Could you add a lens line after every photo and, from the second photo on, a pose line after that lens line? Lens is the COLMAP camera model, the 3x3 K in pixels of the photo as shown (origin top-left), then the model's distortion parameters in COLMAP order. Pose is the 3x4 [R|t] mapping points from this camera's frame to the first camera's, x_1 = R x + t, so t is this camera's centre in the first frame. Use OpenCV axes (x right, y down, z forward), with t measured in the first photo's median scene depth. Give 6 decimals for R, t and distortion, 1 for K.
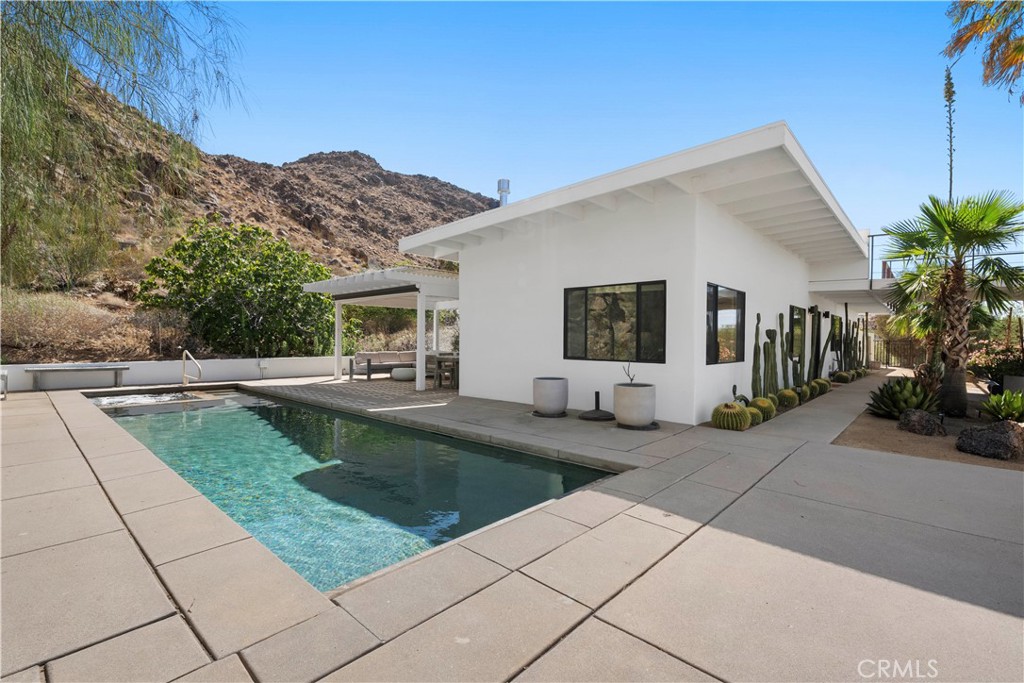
lens RADIAL K [[448.2, 0, 512.0], [0, 448.2, 341.5], [0, 0, 1]] dist [-0.000353, -0.004749]
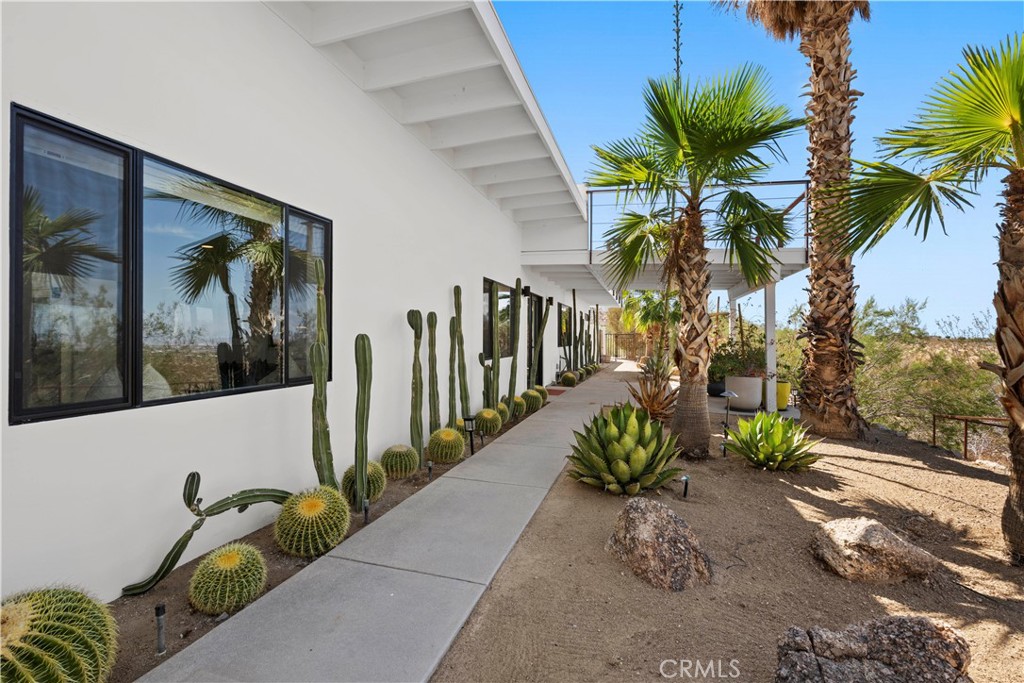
lens RADIAL K [[430.6, 0, 509.0], [0, 430.6, 329.6], [0, 0, 1]] dist [-0.000031, -0.000059]
pose [[0.902215, -0.001658, 0.431283, 0.375973], [0.009859, 0.999811, -0.016780, 0.002899], [-0.431174, 0.019391, 0.902060, 0.420908]]
